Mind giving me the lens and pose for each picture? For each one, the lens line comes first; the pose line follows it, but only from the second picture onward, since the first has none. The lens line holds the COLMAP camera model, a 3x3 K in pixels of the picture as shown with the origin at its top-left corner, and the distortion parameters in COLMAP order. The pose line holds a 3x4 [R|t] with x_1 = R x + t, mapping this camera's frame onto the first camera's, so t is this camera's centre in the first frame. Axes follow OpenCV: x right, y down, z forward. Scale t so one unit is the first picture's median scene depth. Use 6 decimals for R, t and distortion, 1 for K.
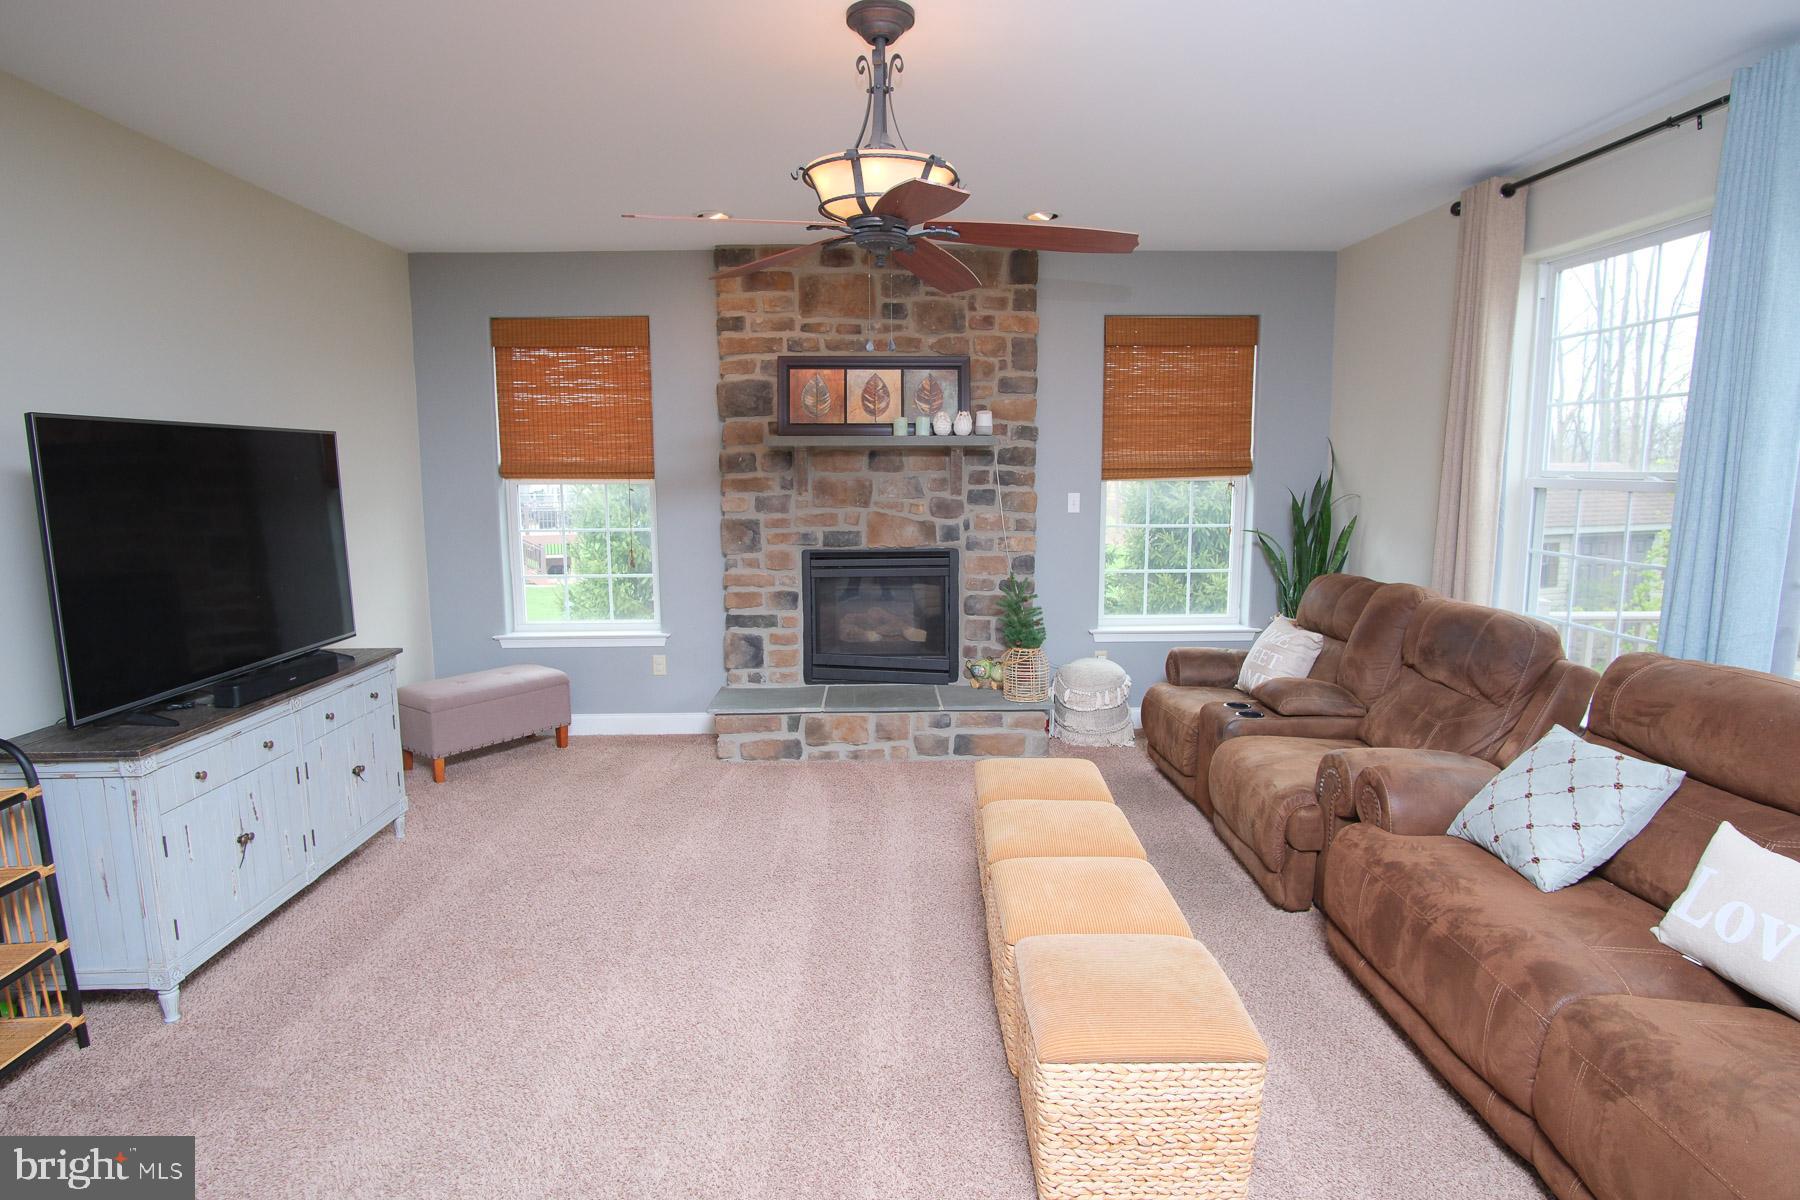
lens RADIAL K [[976.7, 0, 904.3], [0, 976.7, 595.9], [0, 0, 1]] dist [-0.027631, 0.011679]
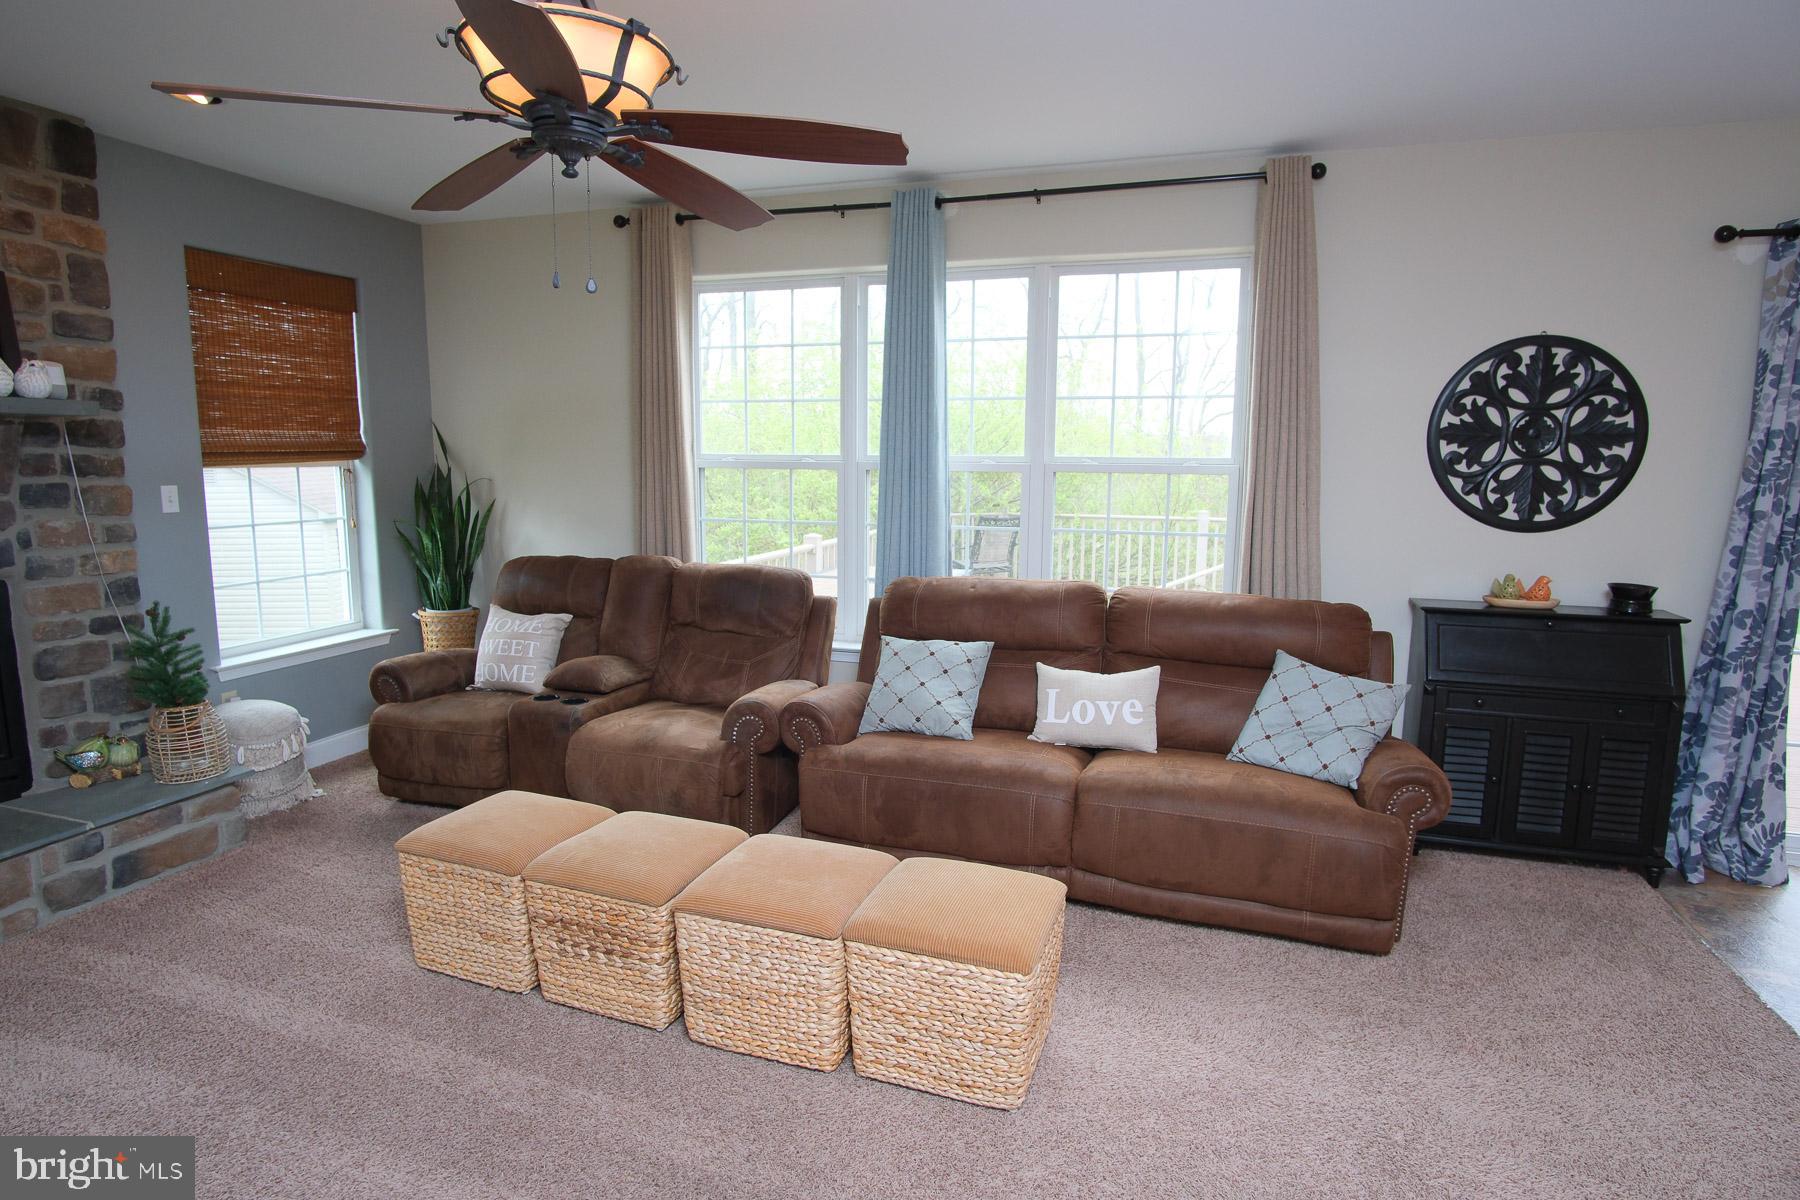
lens RADIAL K [[986.8, 0, 895.0], [0, 986.8, 595.1], [0, 0, 1]] dist [-0.029335, 0.011699]
pose [[0.335464, -0.130568, 0.932961, -0.345056], [0.117719, 0.988396, 0.095997, -0.032227], [-0.934669, 0.077624, 0.346941, 0.261832]]
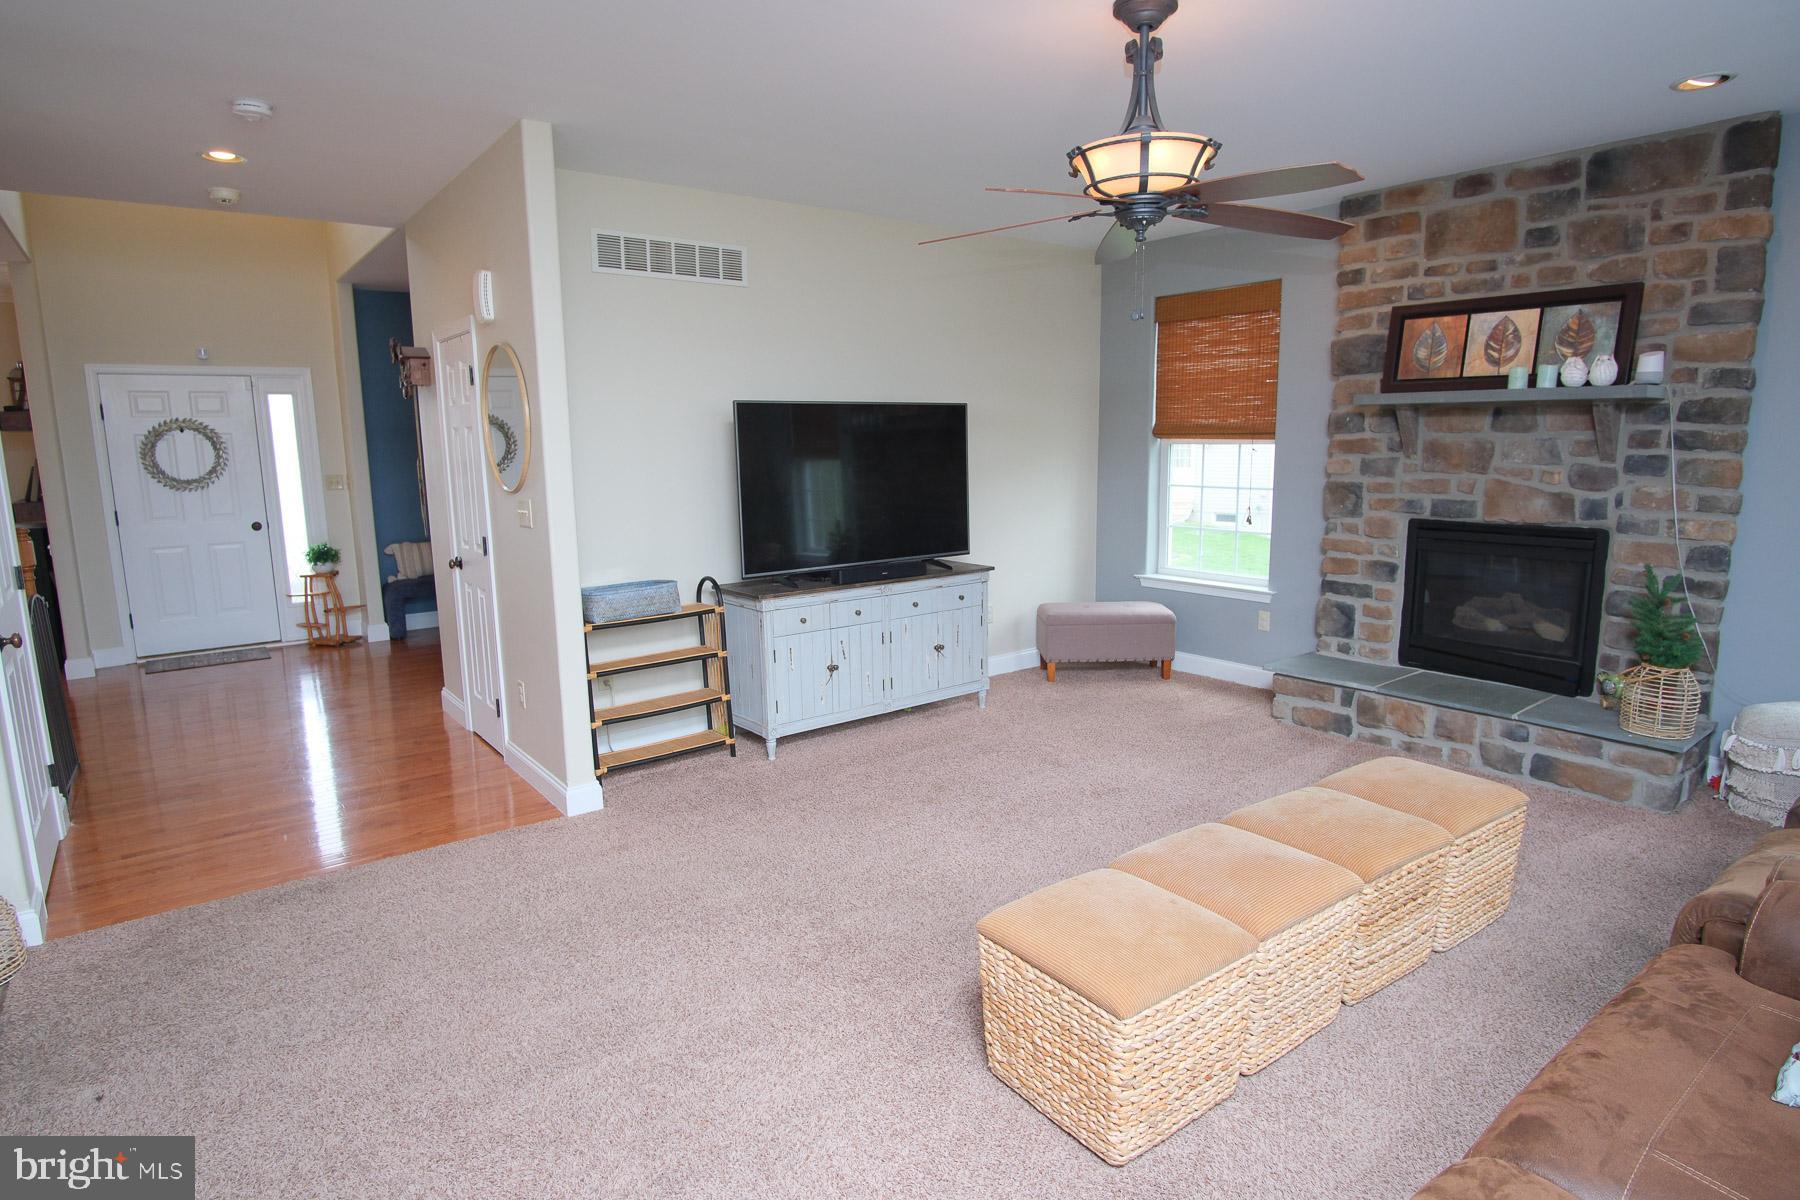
lens RADIAL K [[986.3, 0, 900.0], [0, 986.3, 600.0], [0, 0, 1]] dist [-0.007821, 0.000151]
pose [[0.591756, 0.131750, -0.795278, 0.366440], [-0.098461, 0.990980, 0.090907, -0.008397], [0.800081, 0.024509, 0.599391, 0.069152]]
